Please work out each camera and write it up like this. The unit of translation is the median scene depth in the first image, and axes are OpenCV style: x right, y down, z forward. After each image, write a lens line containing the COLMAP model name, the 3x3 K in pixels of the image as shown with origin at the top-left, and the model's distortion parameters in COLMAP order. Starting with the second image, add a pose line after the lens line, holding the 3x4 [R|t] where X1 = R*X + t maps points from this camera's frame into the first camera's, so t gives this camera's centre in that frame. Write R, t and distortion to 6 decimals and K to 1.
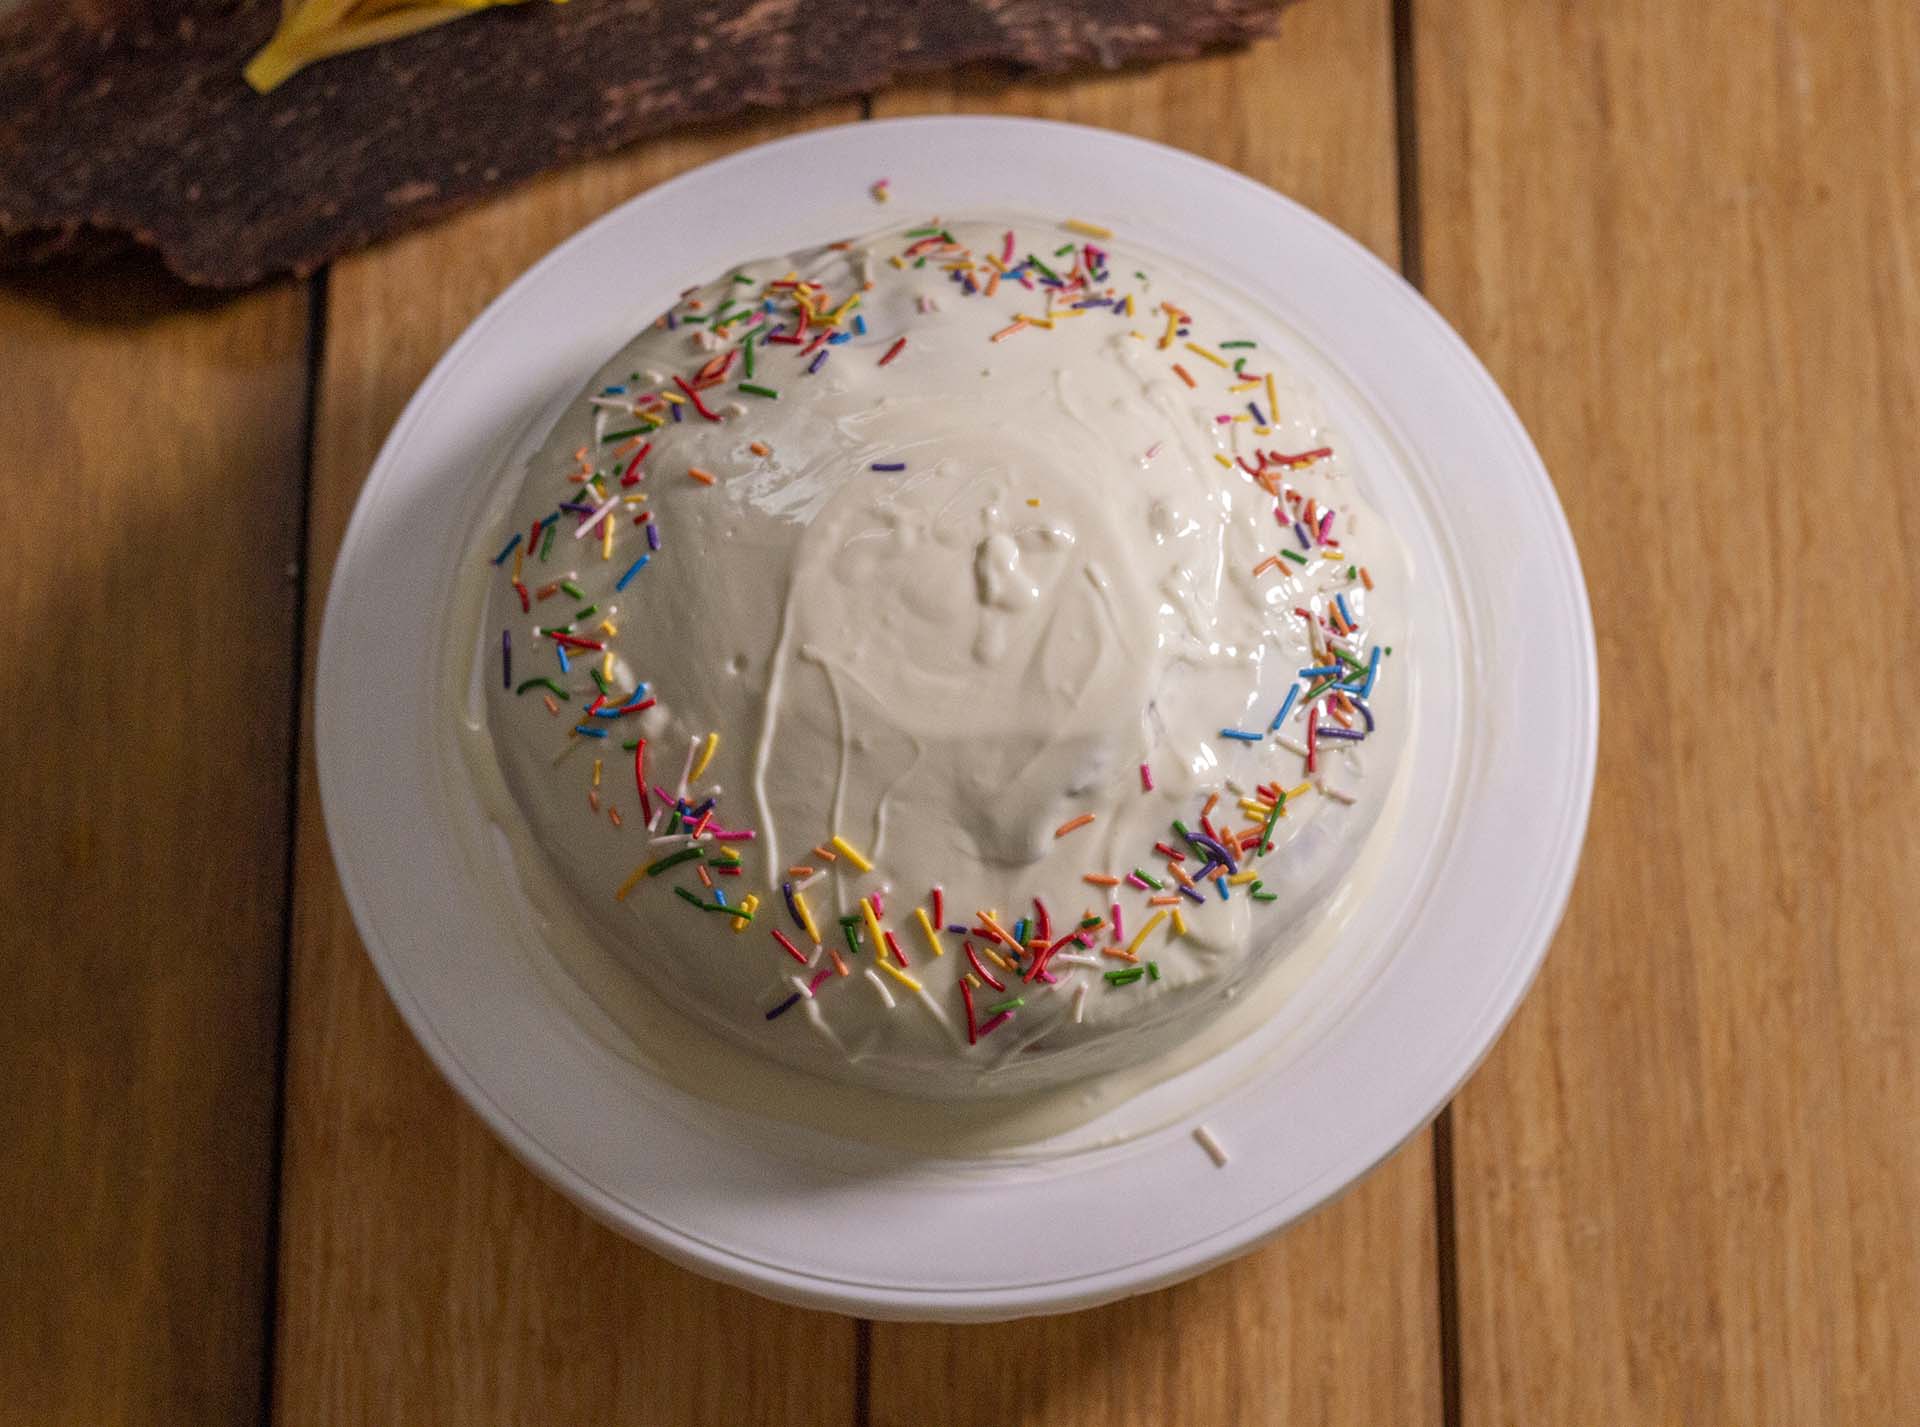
lens RADIAL K [[5080.5, 0, 959.8], [0, 5080.5, 715.7], [0, 0, 1]] dist [0.018202, 0.000000]
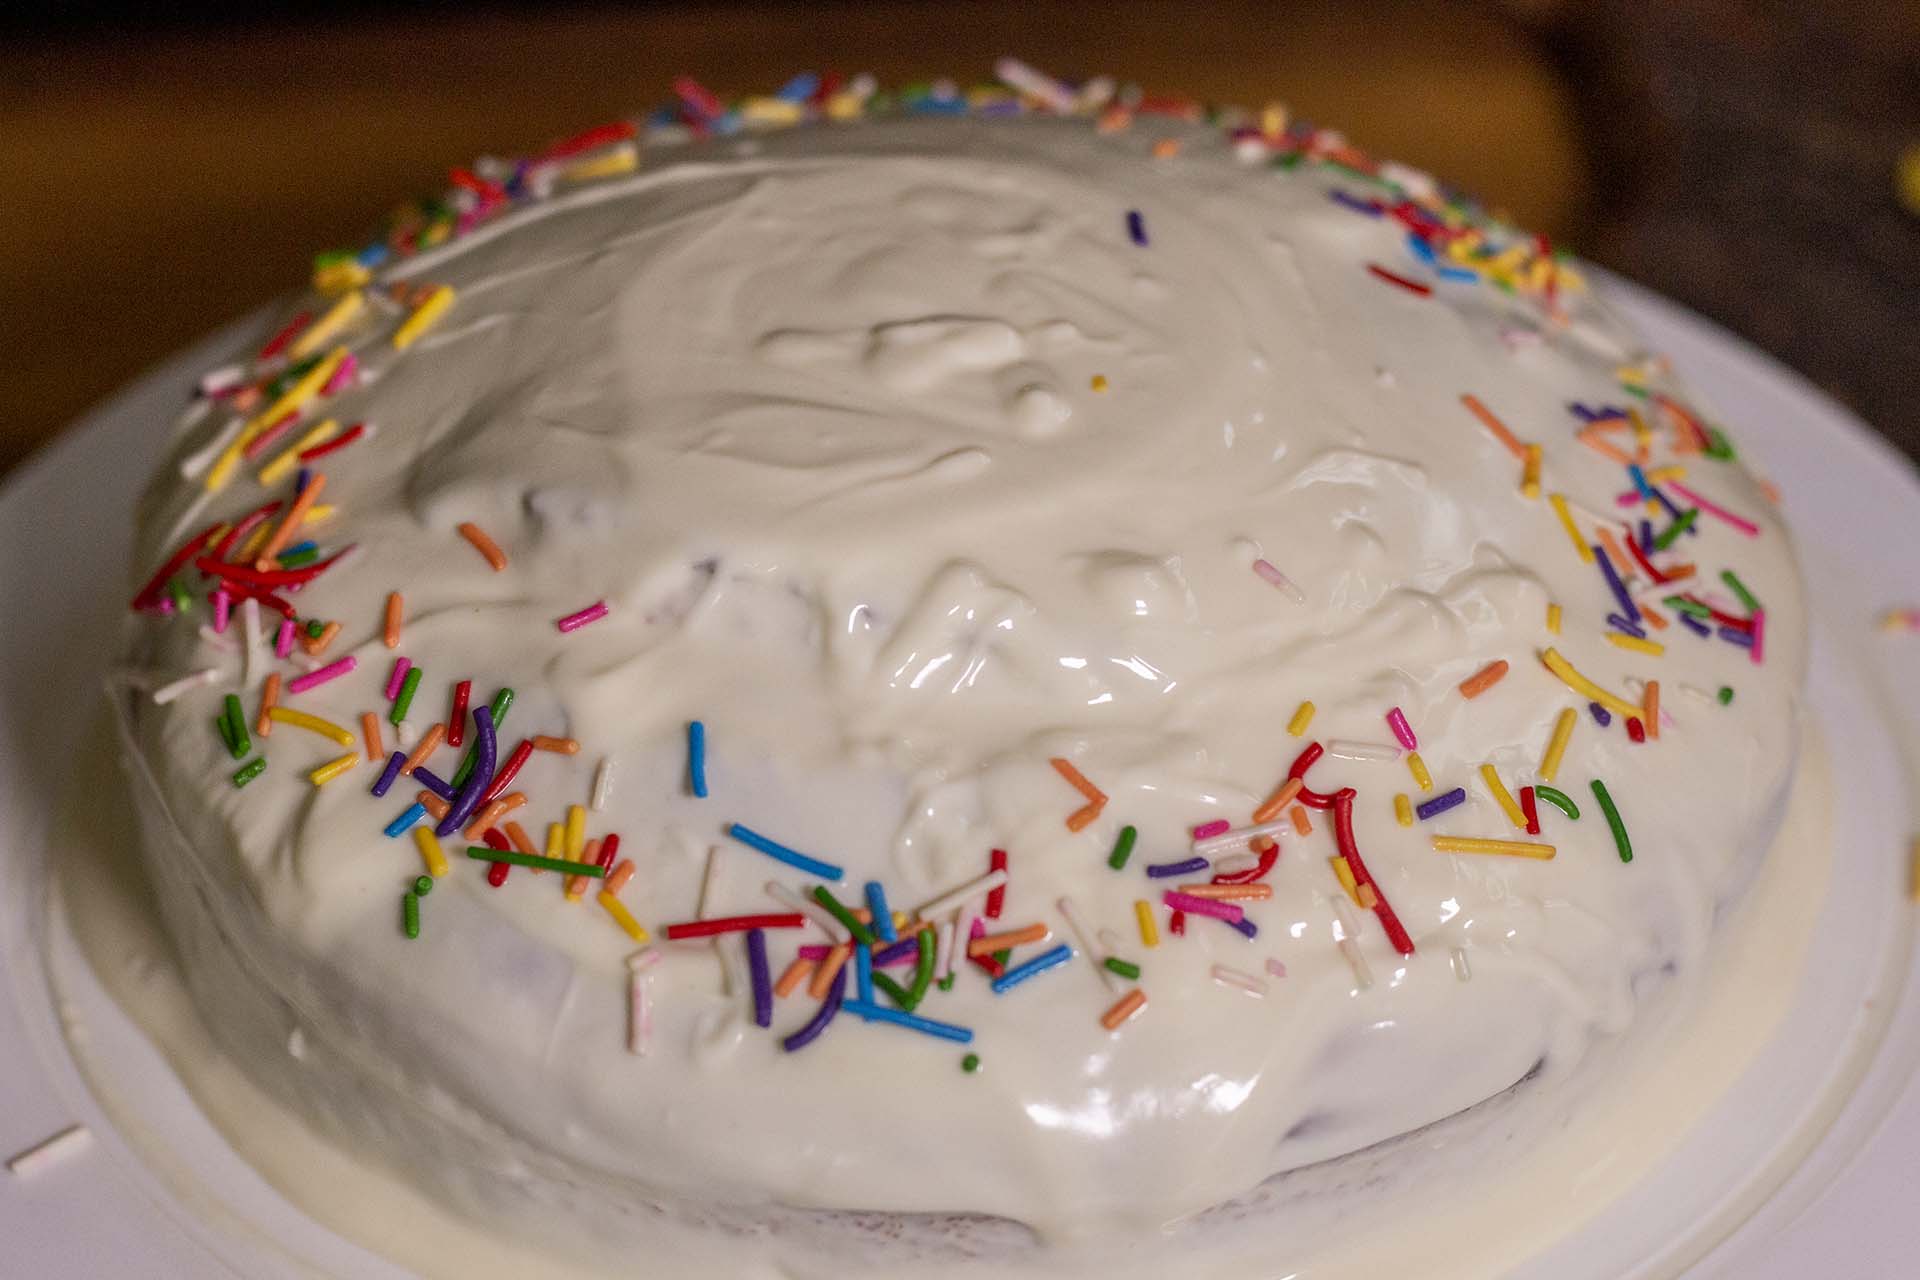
lens RADIAL K [[4779.5, 0, 962.9], [0, 4779.5, 641.9], [0, 0, 1]] dist [-0.156673, 0.000000]
pose [[0.107571, 0.620506, -0.776789, 0.412933], [-0.929011, 0.340996, 0.143740, -0.090938], [0.354073, 0.706183, 0.613138, 0.719348]]
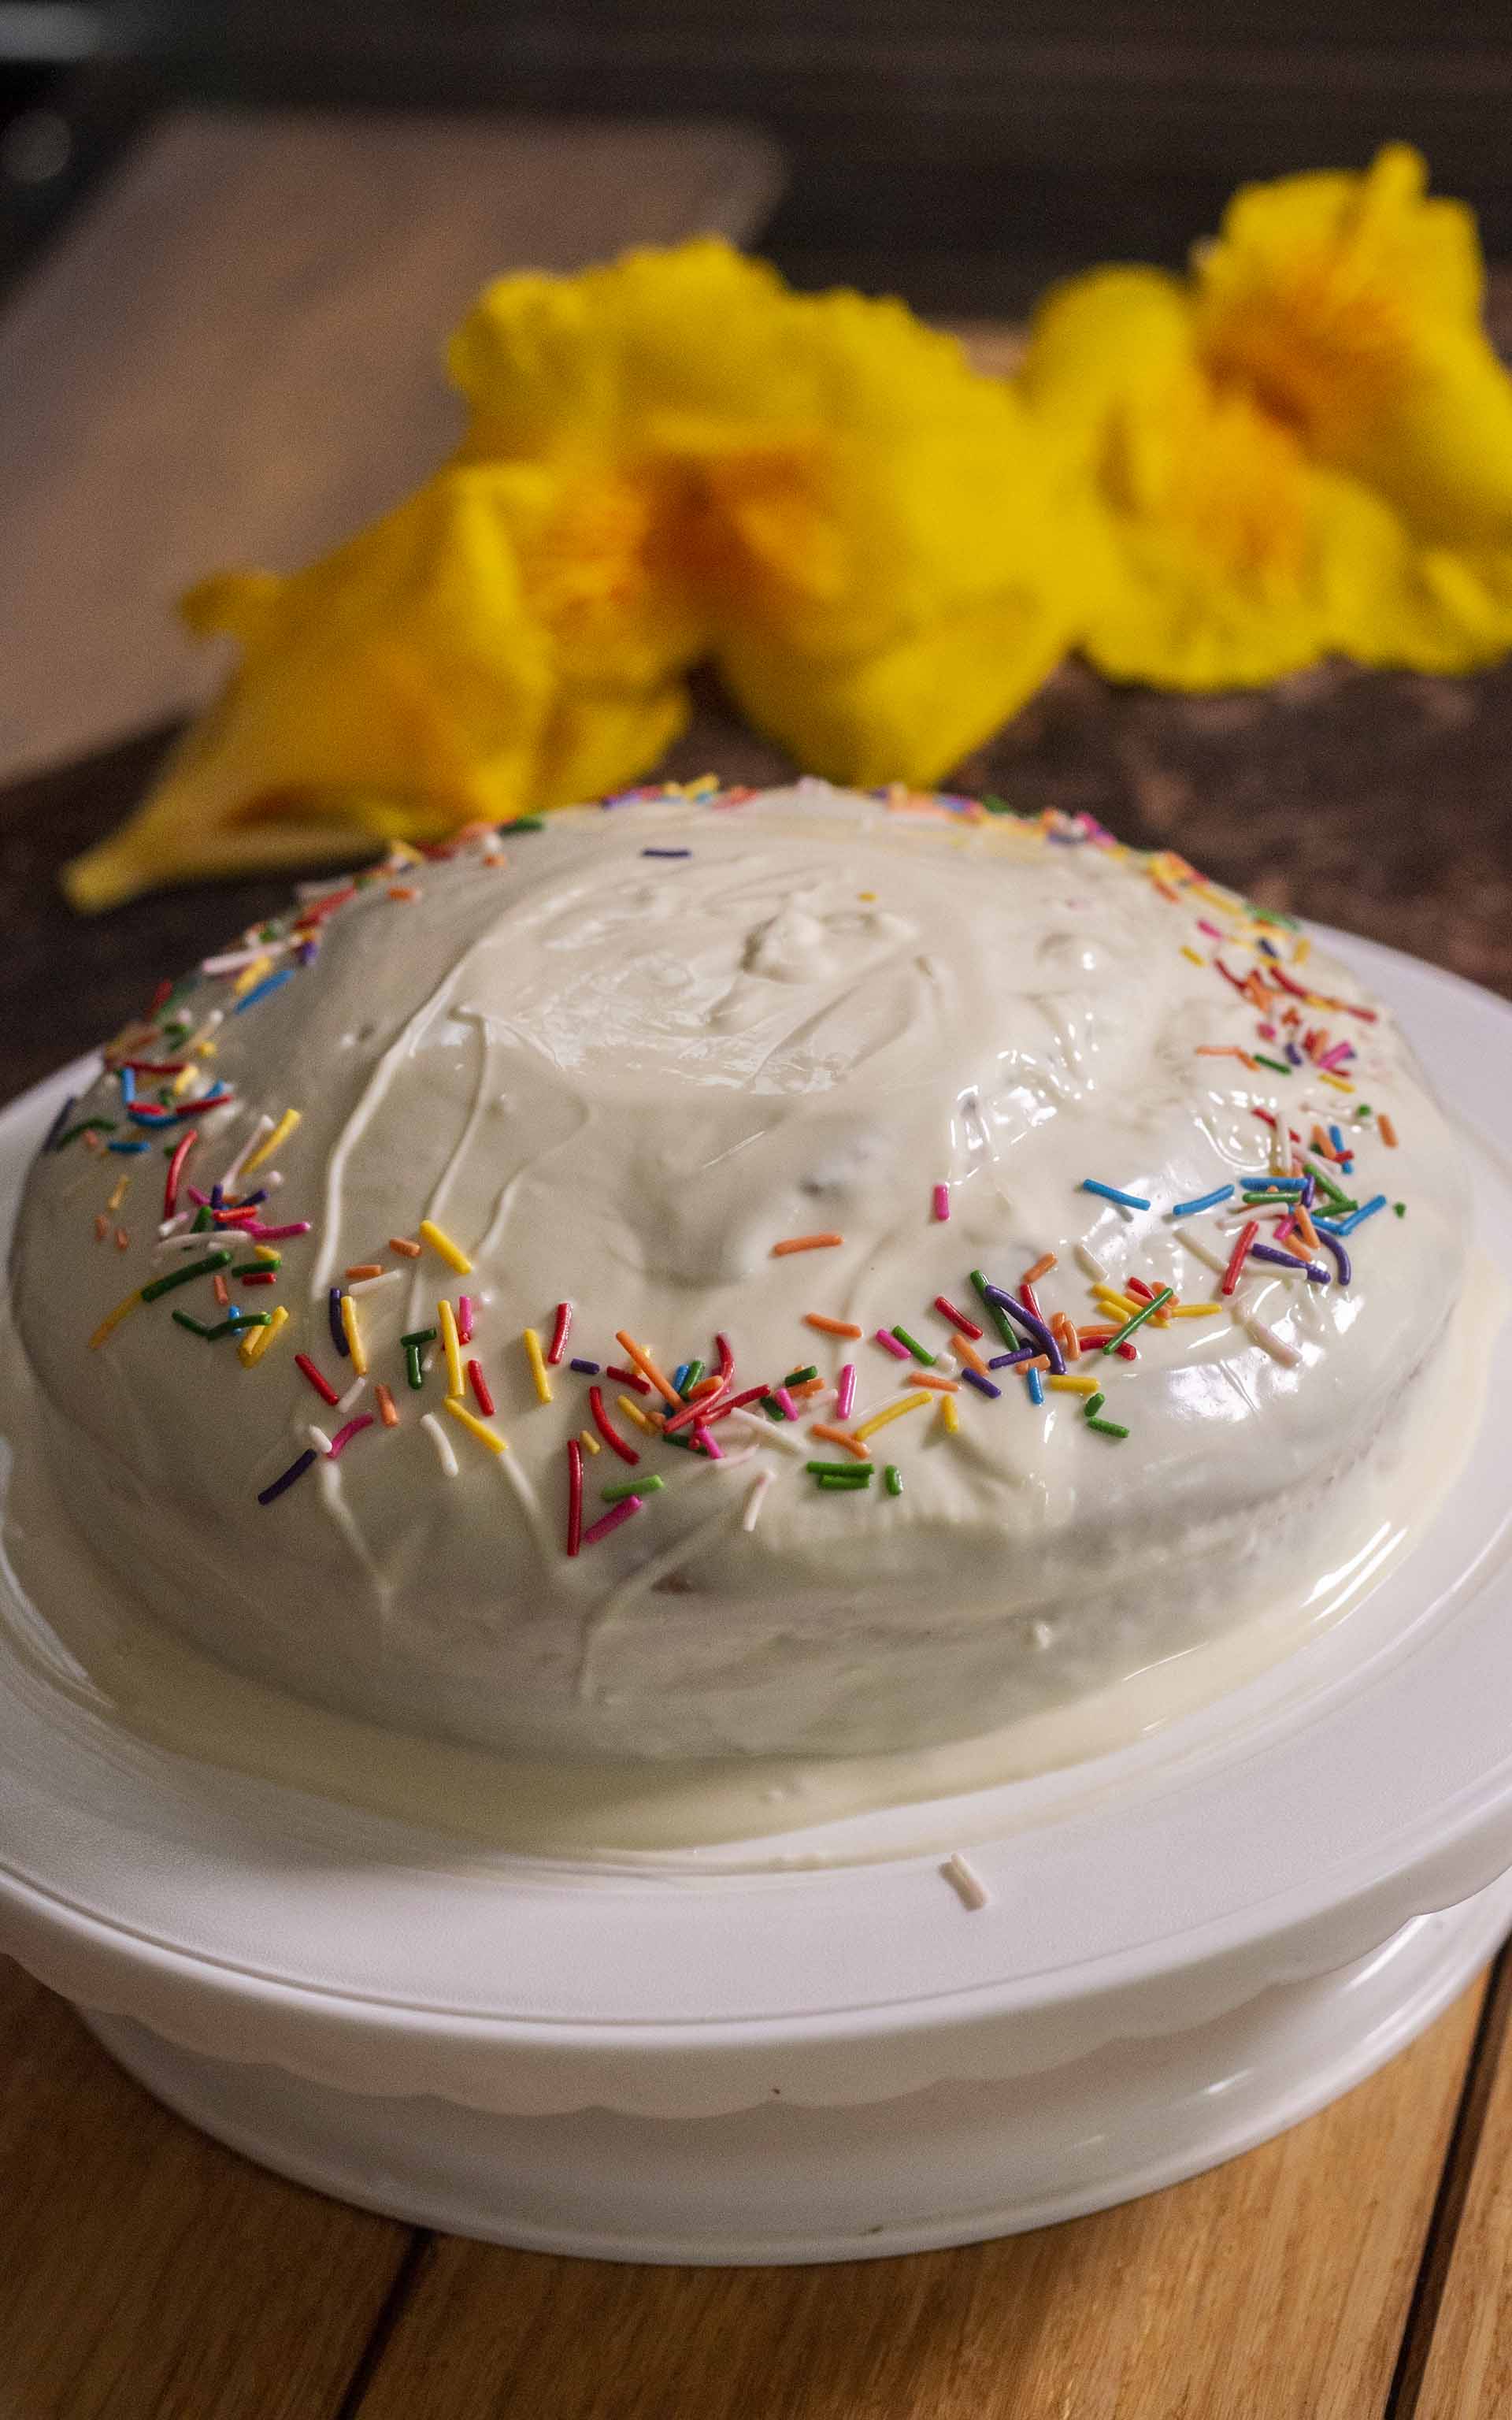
lens RADIAL K [[5917.9, 0, 754.1], [0, 5917.9, 1209.3], [0, 0, 1]] dist [-0.038153, 0.000000]
pose [[0.965347, 0.084869, -0.246786, 0.189888], [-0.212728, 0.803680, -0.555739, 0.411047], [0.151172, 0.588979, 0.793884, 0.431541]]
